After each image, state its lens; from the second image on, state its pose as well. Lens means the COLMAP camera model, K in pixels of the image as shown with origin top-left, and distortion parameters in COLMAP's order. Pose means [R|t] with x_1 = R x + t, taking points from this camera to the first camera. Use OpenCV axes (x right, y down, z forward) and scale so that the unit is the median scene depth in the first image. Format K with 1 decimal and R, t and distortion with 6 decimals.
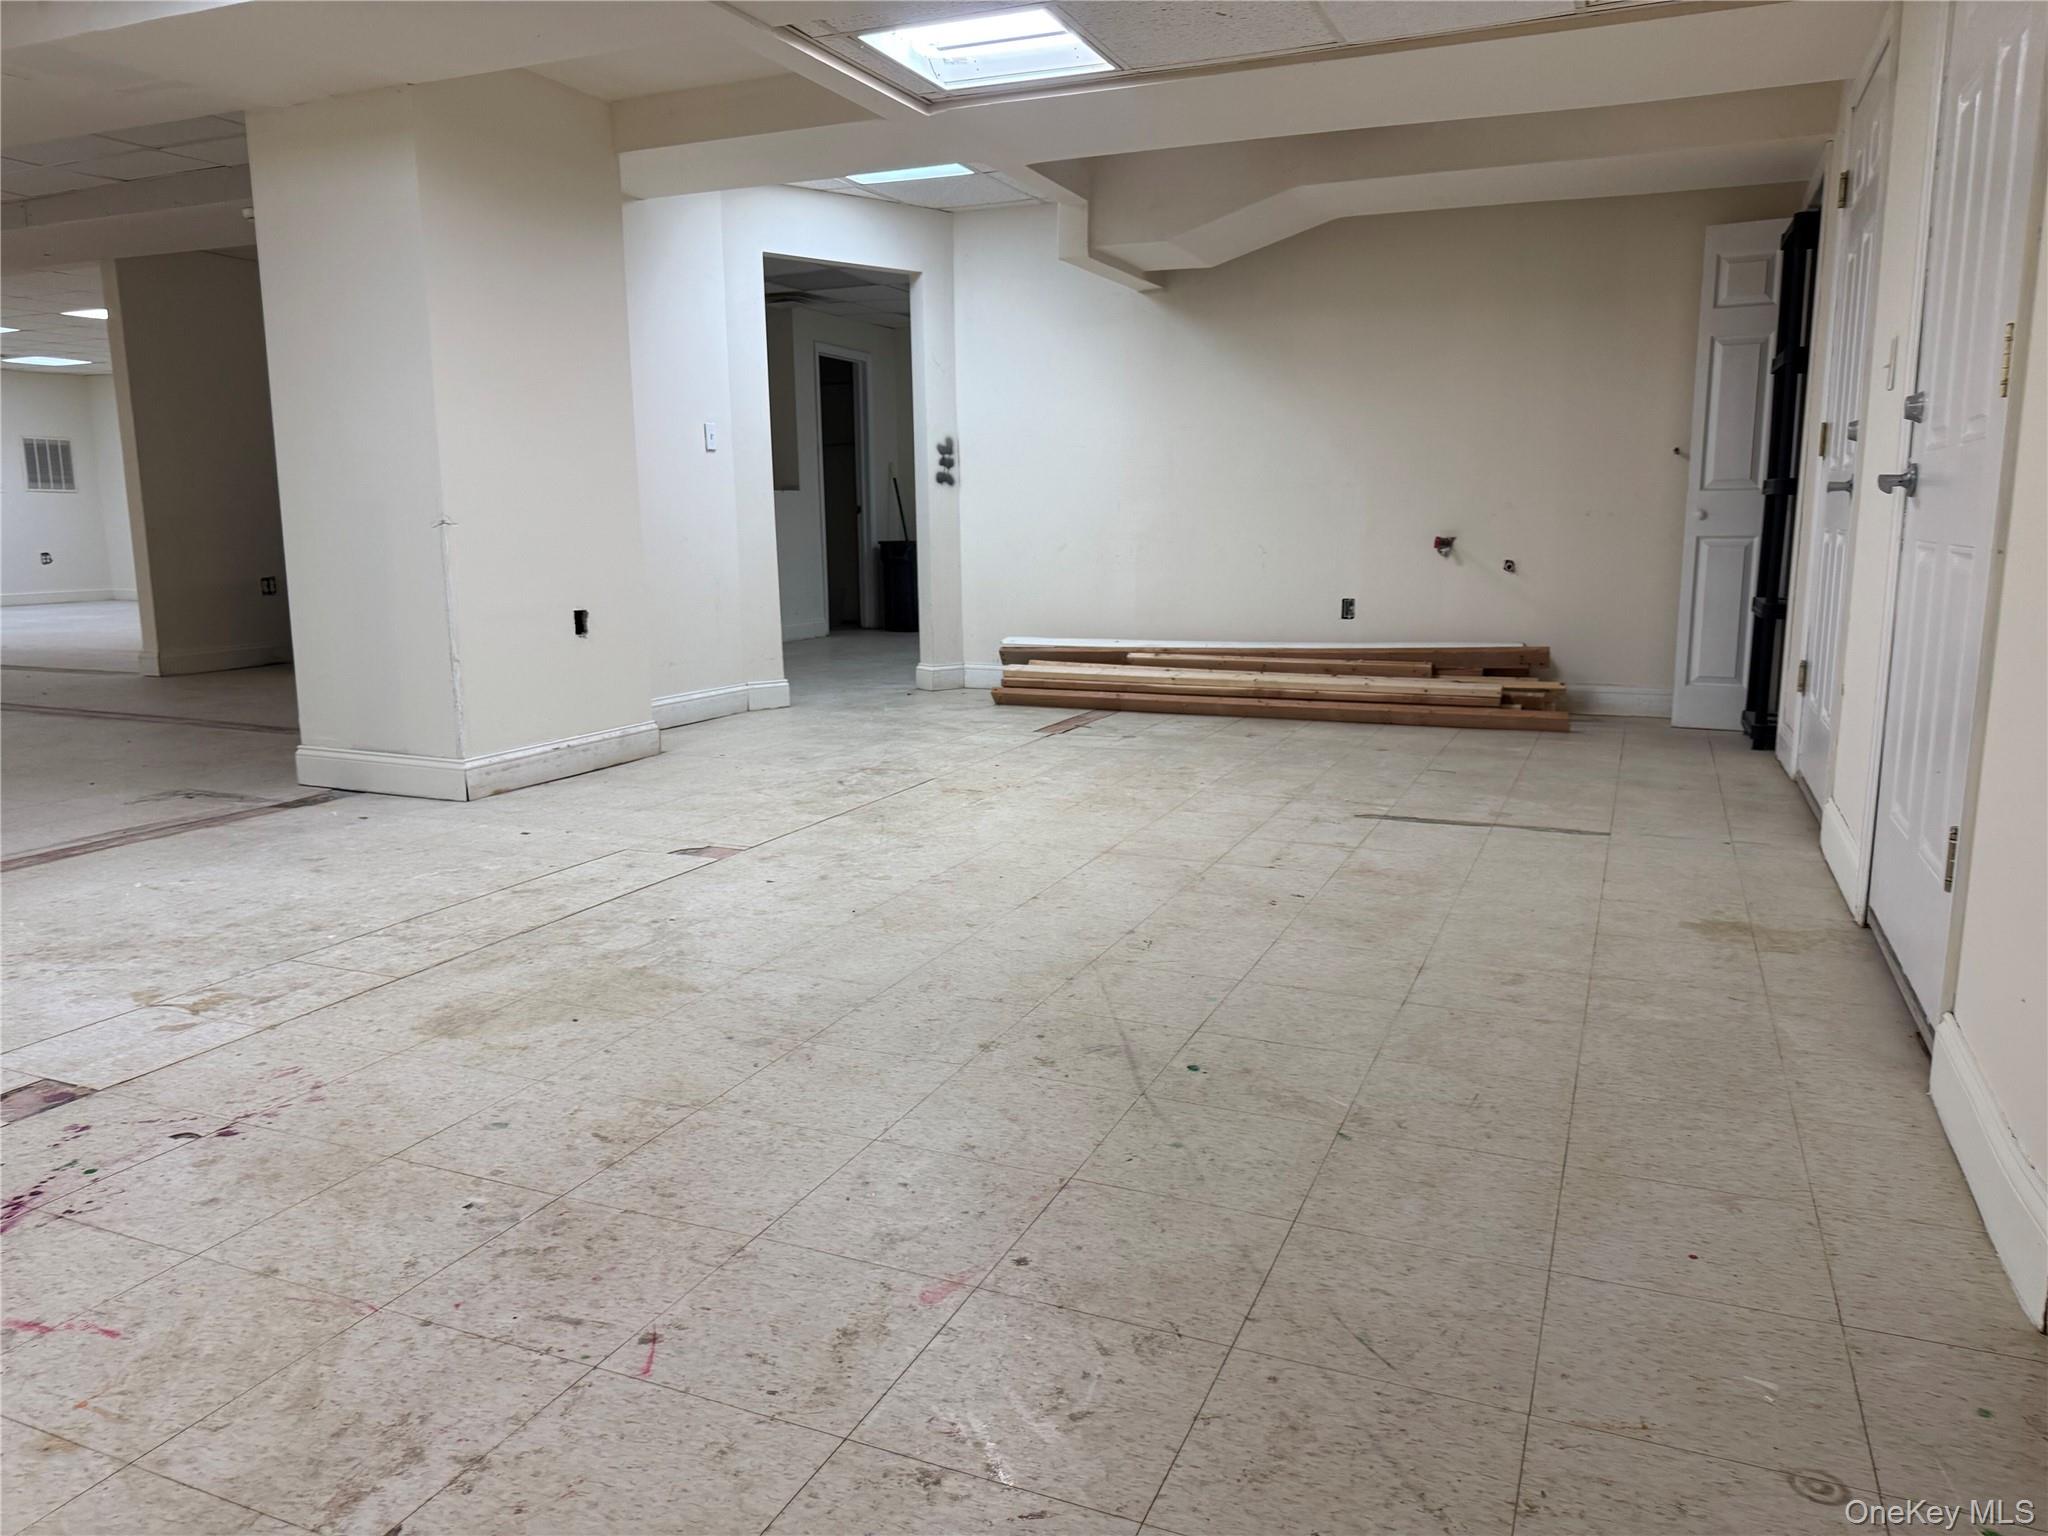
lens RADIAL K [[1446.6, 0, 1024.0], [0, 1446.6, 768.0], [0, 0, 1]] dist [0.082276, -0.167209]
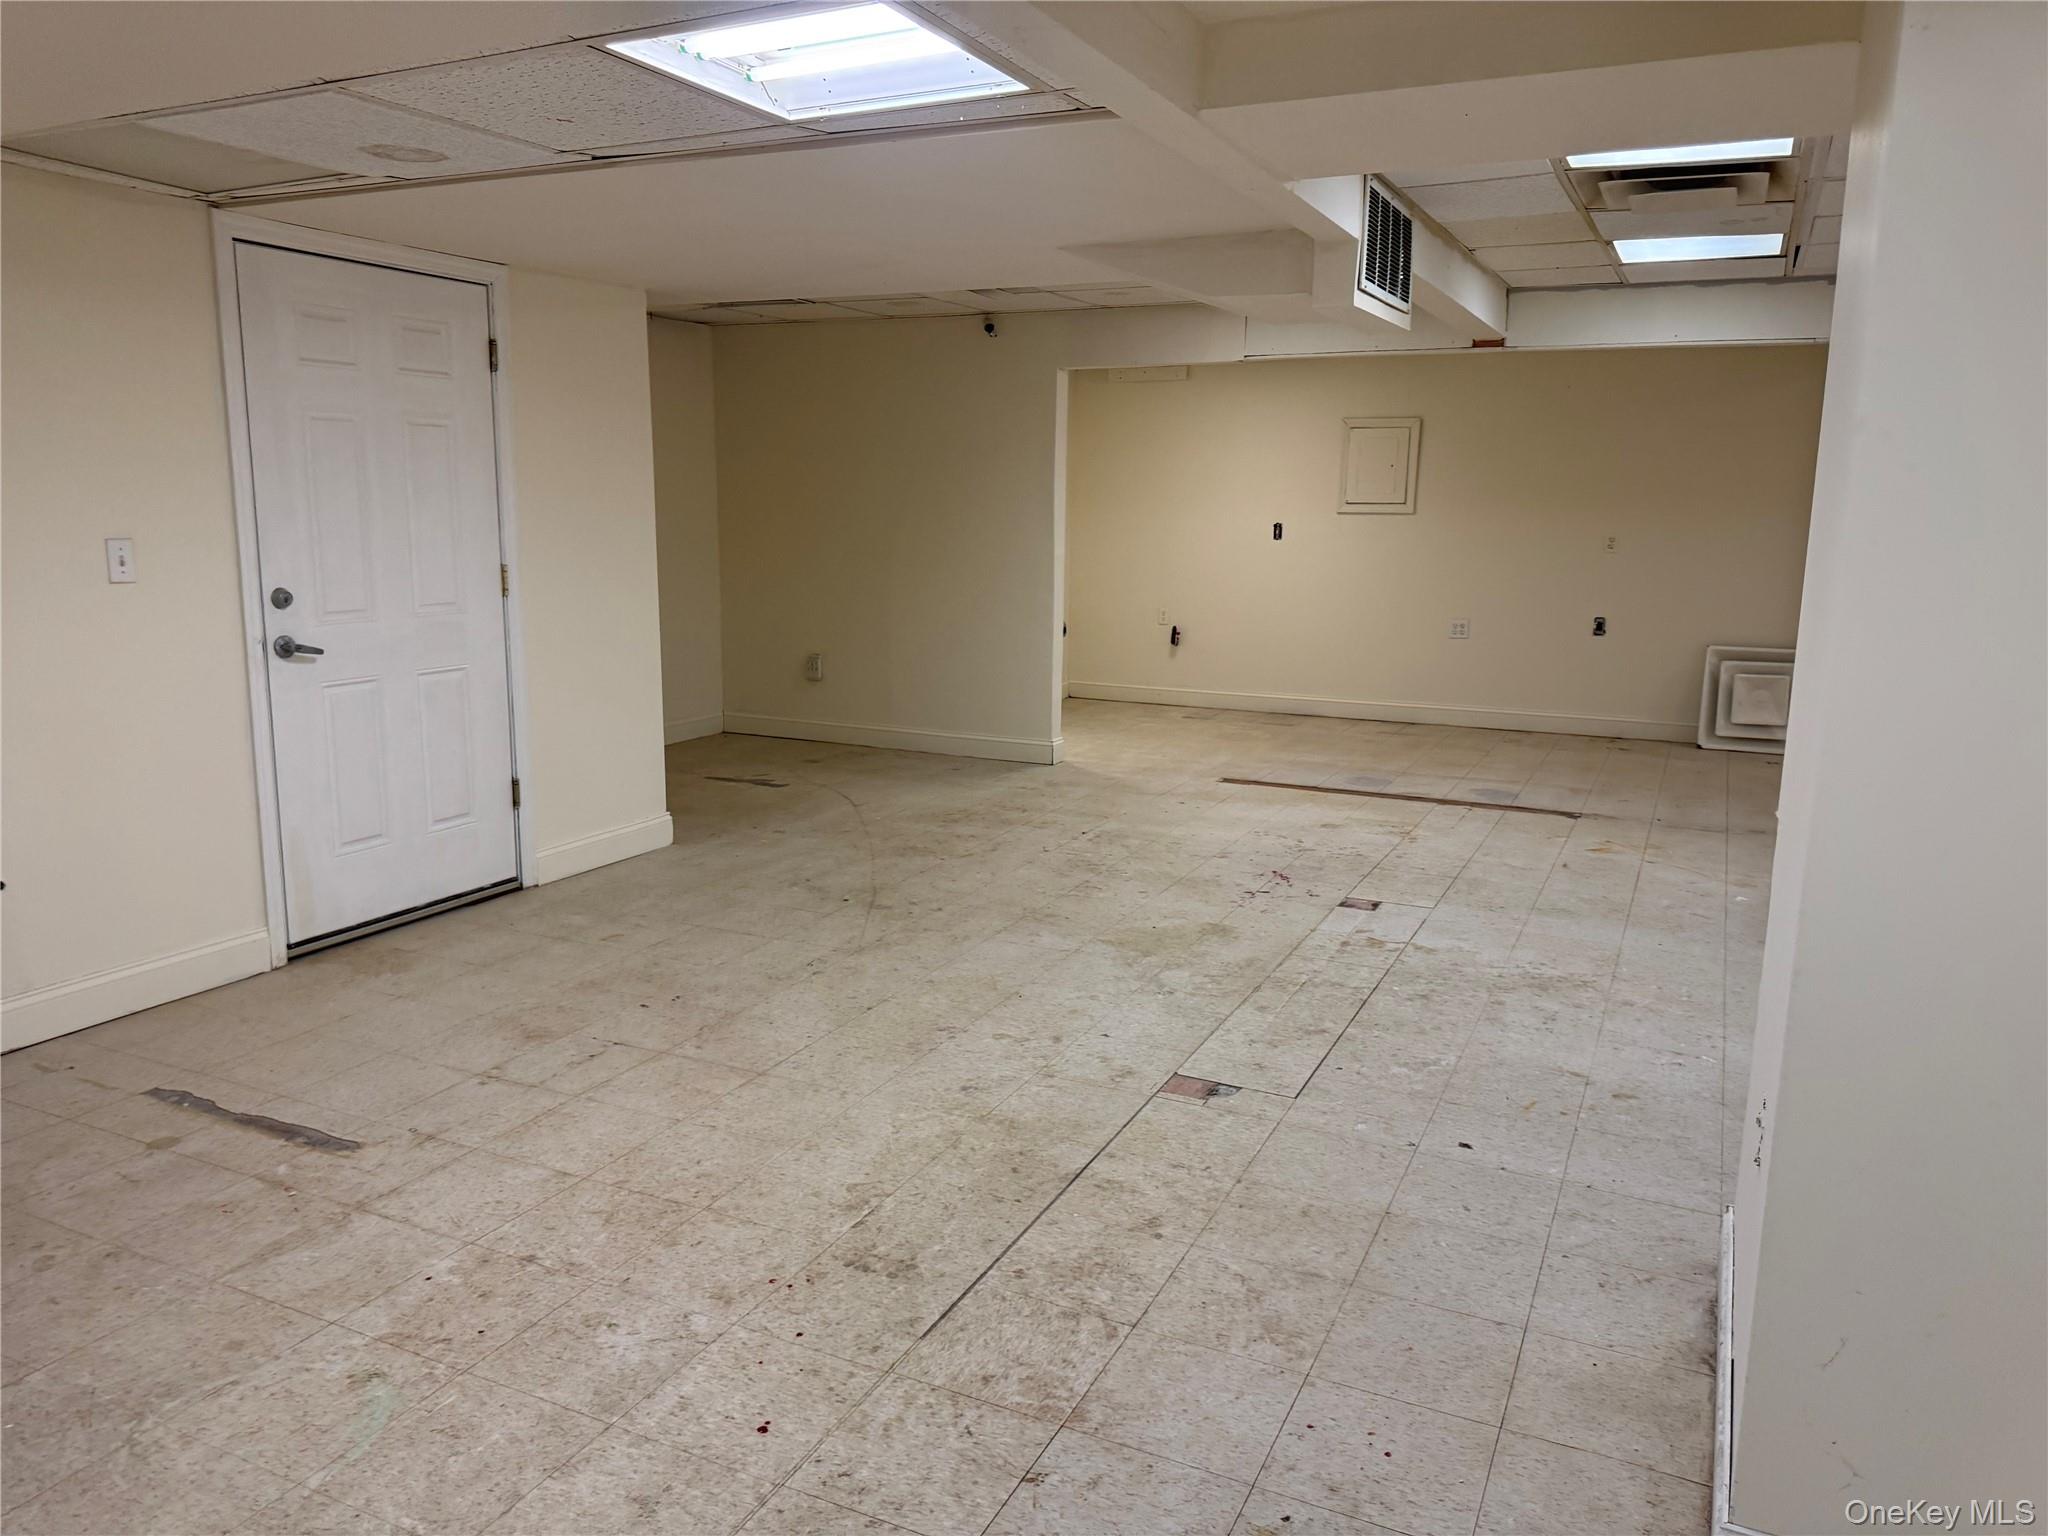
lens RADIAL K [[1437.3, 0, 1024.0], [0, 1437.3, 768.0], [0, 0, 1]] dist [0.046832, -0.052731]
pose [[-0.998828, -0.018612, 0.044676, -0.198591], [-0.001961, 0.937901, 0.346898, -0.595939], [-0.048358, 0.346403, -0.936838, 2.411155]]
